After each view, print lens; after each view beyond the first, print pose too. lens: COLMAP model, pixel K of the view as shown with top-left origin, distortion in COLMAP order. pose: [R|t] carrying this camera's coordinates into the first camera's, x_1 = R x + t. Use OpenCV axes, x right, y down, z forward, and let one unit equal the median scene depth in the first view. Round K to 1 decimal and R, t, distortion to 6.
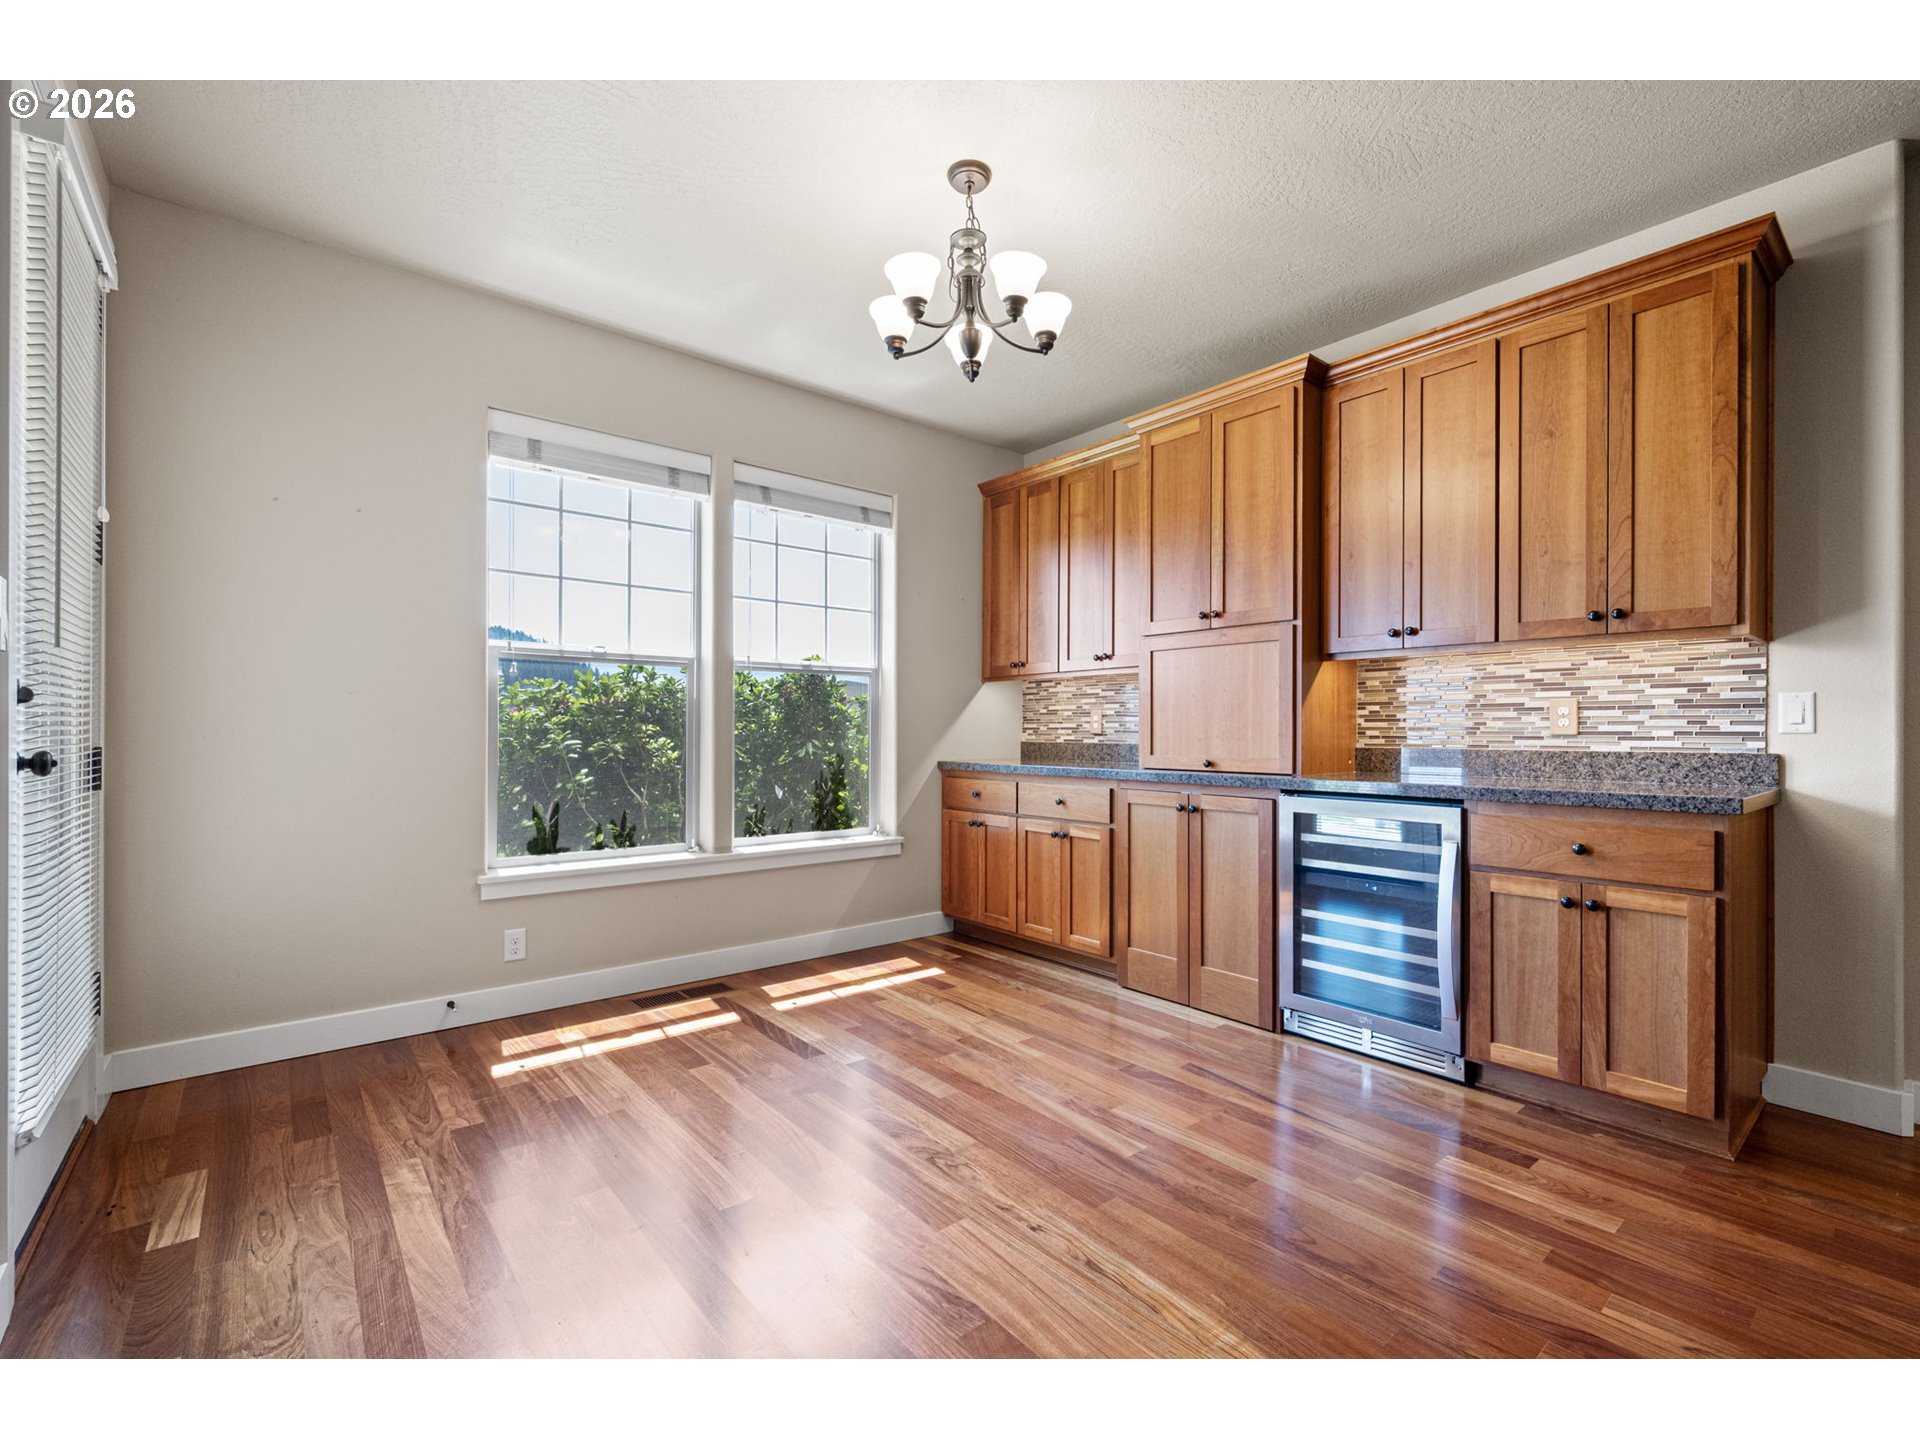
lens RADIAL K [[824.0, 0, 973.0], [0, 824.0, 731.9], [0, 0, 1]] dist [-0.002926, -0.000216]
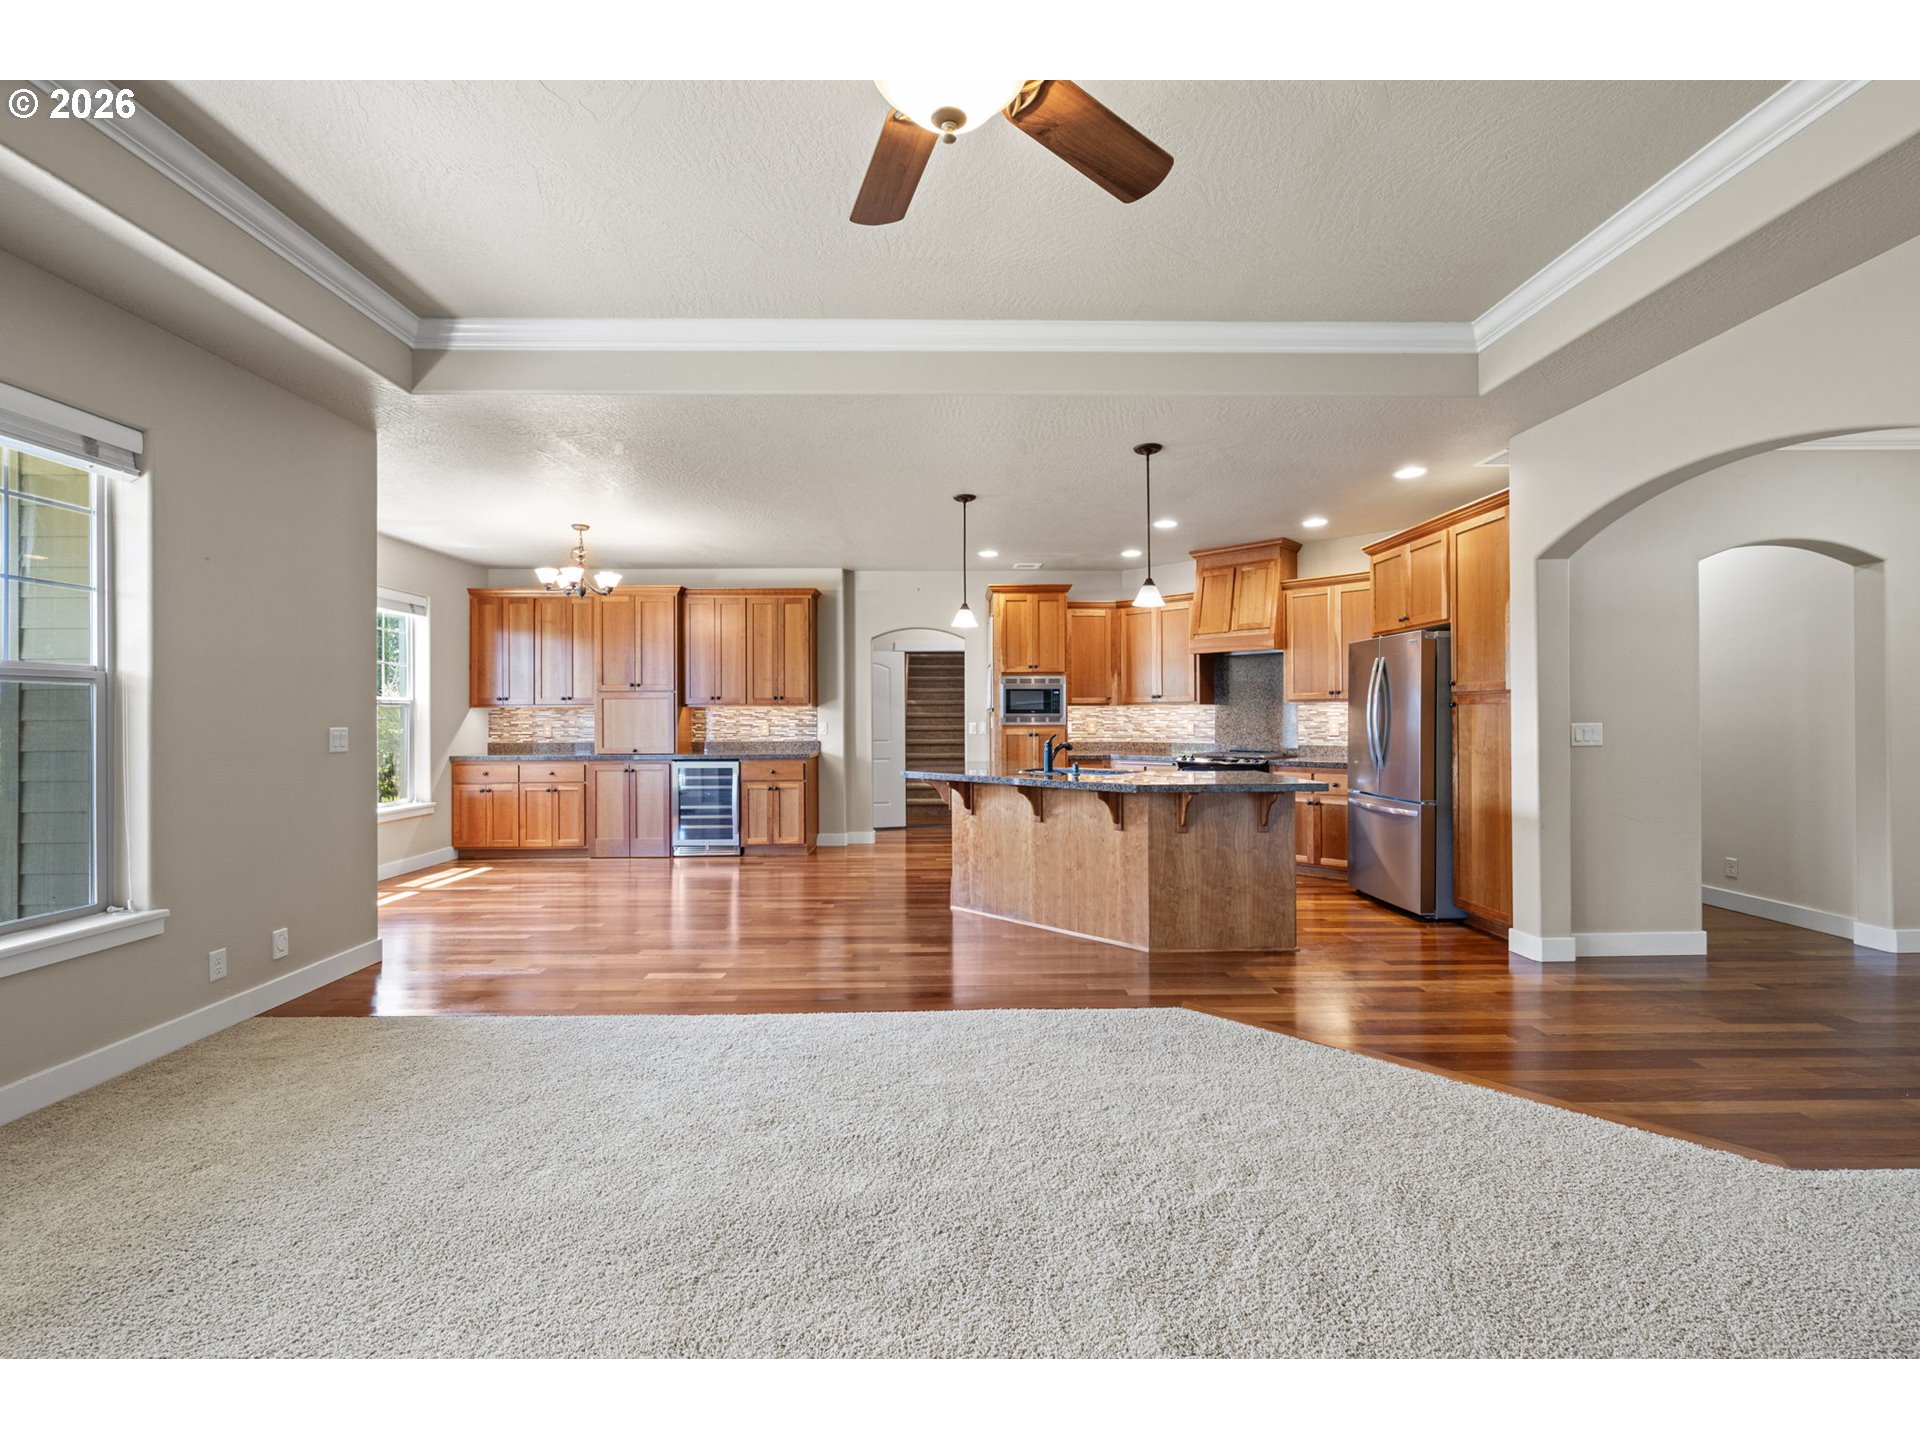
lens RADIAL K [[824.0, 0, 962.8], [0, 824.0, 719.5], [0, 0, 1]] dist [-0.002926, -0.000216]
pose [[0.628536, -0.008428, 0.777735, -0.891518], [0.007419, 0.999961, 0.004840, -0.050284], [-0.777745, 0.002728, 0.628574, -1.104604]]
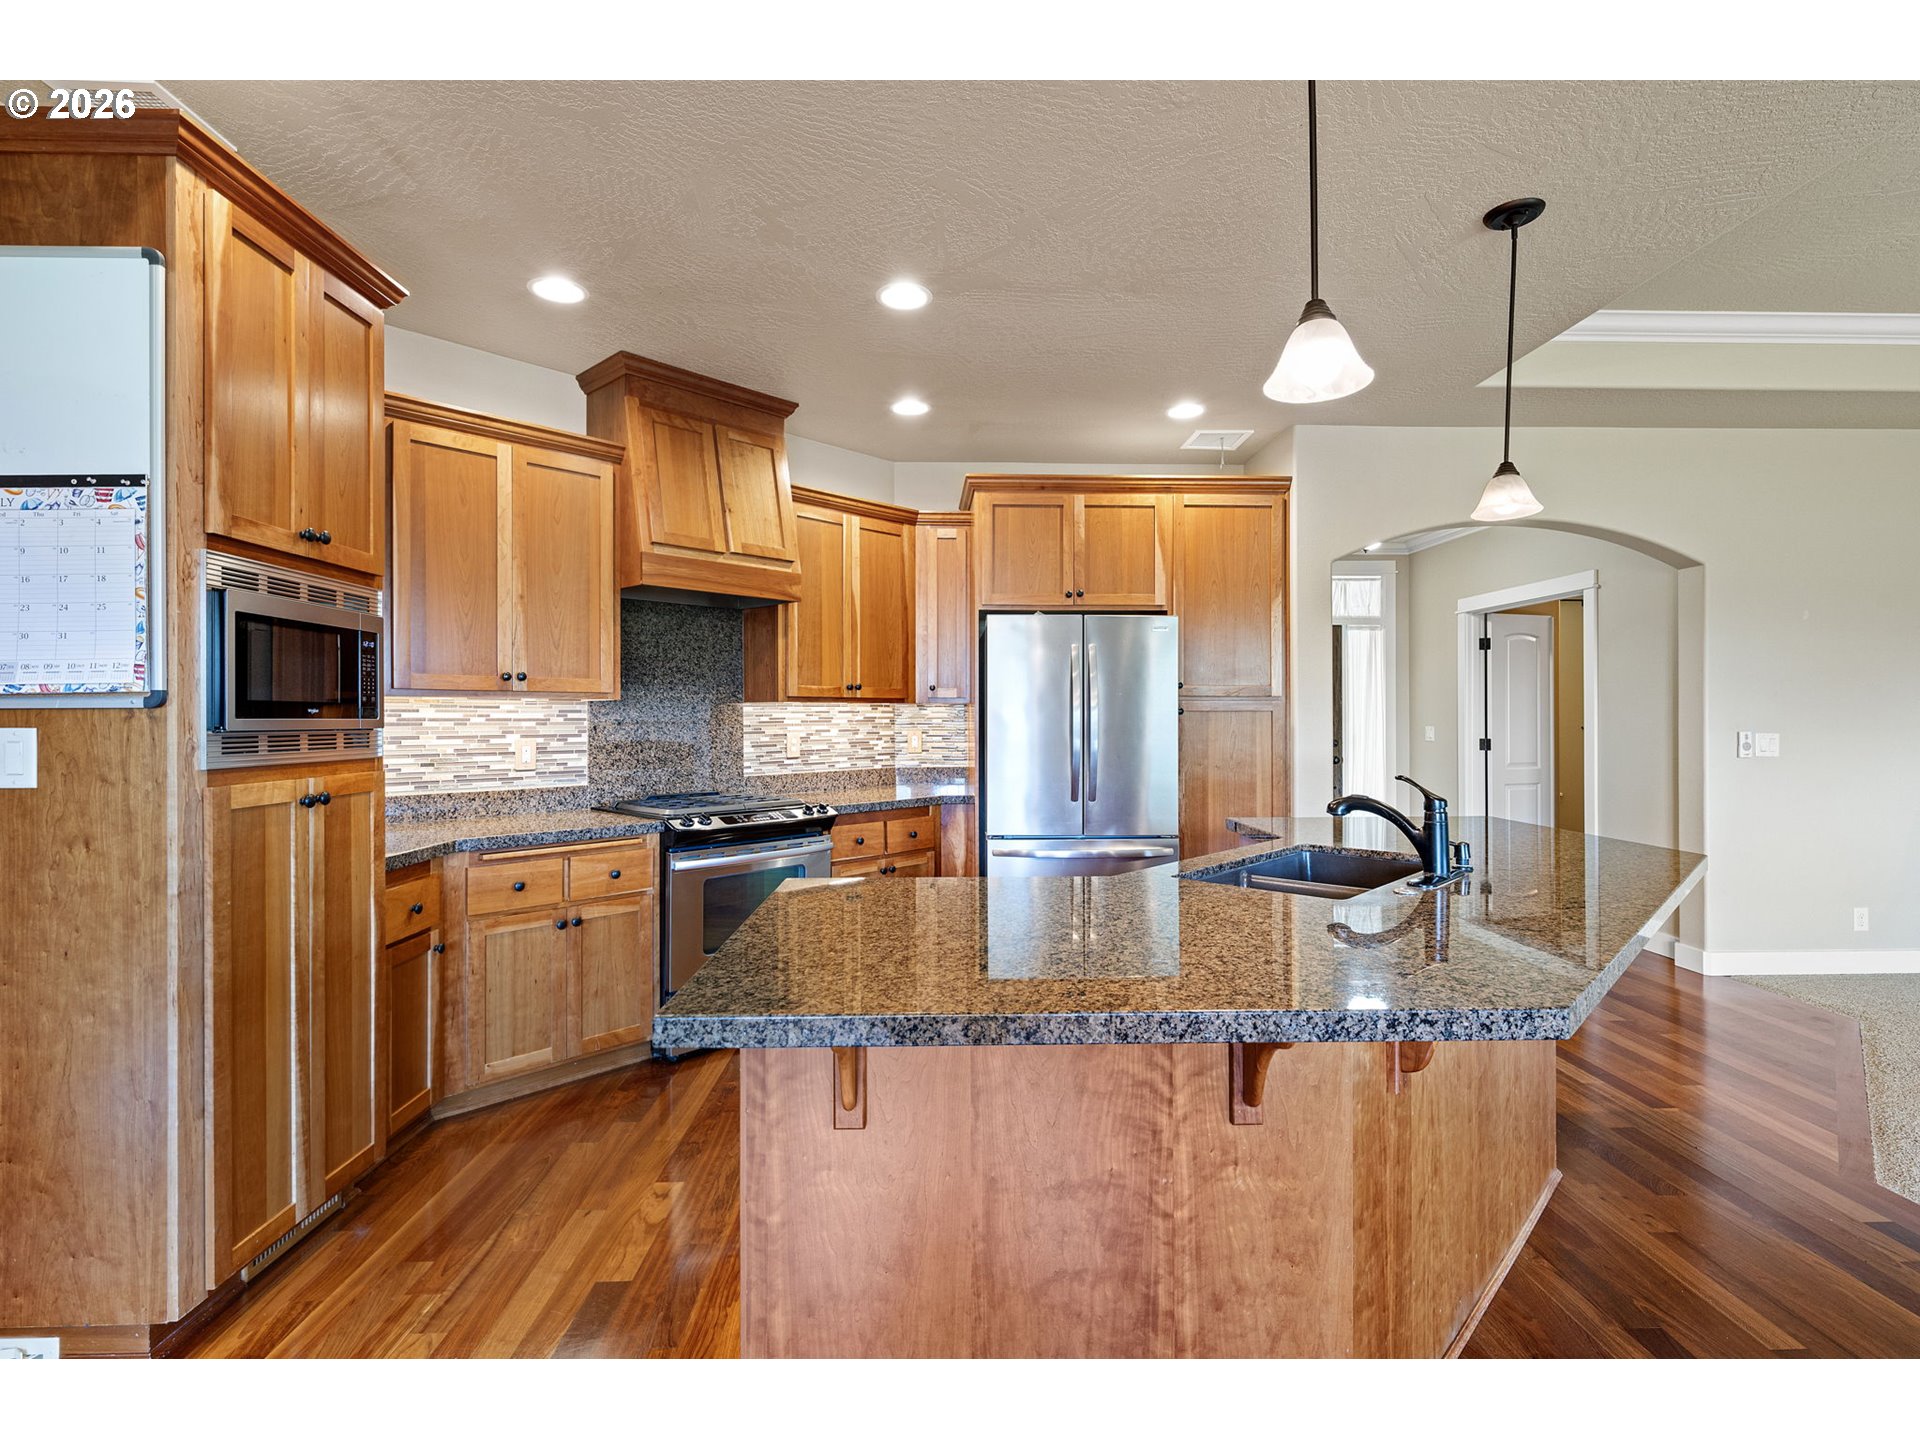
lens RADIAL K [[915.0, 0, 975.3], [0, 915.0, 712.3], [0, 0, 1]] dist [-0.000487, 0.002952]
pose [[-0.787140, 0.000935, 0.616774, 0.204458], [-0.001699, 0.999992, -0.003684, -0.056620], [-0.616772, -0.003948, -0.787132, 0.368687]]
